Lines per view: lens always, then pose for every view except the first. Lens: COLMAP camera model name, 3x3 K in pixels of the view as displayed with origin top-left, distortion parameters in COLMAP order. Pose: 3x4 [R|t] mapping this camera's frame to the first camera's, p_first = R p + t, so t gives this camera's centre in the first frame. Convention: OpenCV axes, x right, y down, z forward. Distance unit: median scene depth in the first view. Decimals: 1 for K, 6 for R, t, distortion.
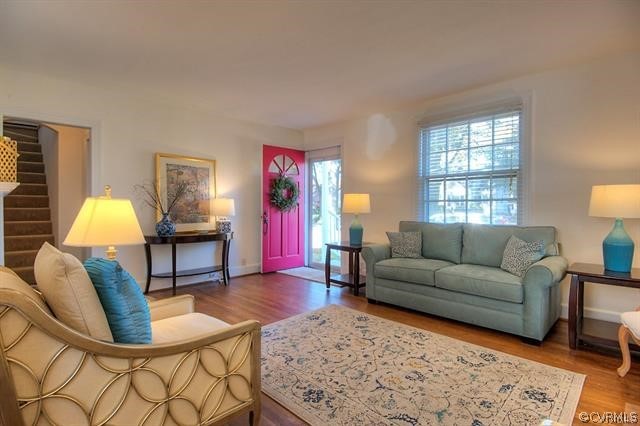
lens RADIAL K [[321.0, 0, 315.3], [0, 321.0, 211.2], [0, 0, 1]] dist [0.021884, -0.002187]
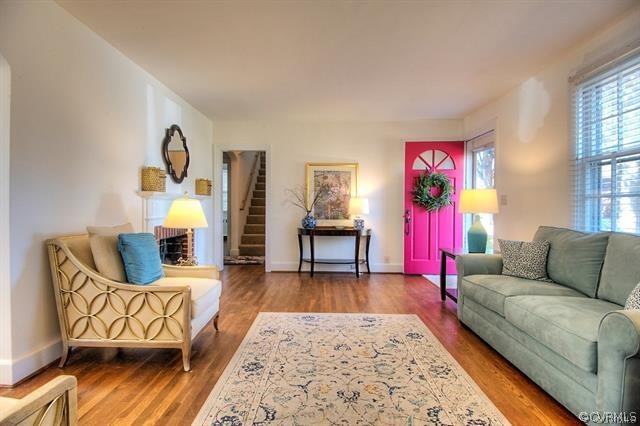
lens RADIAL K [[321.0, 0, 317.3], [0, 321.0, 208.8], [0, 0, 1]] dist [0.021884, -0.002187]
pose [[0.691165, 0.006972, -0.722663, 0.451301], [-0.013291, 0.999907, -0.003066, 0.002635], [0.722574, 0.011724, 0.691194, 0.165299]]
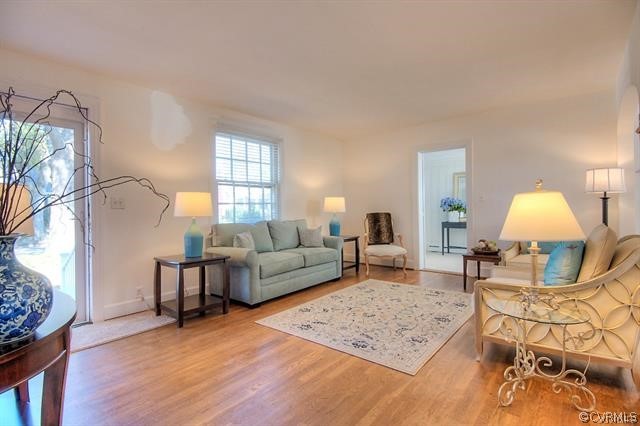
lens RADIAL K [[304.1, 0, 320.9], [0, 304.1, 211.5], [0, 0, 1]] dist [0.019191, 0.000077]
pose [[-0.095315, -0.003971, 0.995439, -0.676684], [0.031933, 0.999465, 0.007044, -0.002307], [-0.994935, 0.032459, -0.095137, 0.795448]]
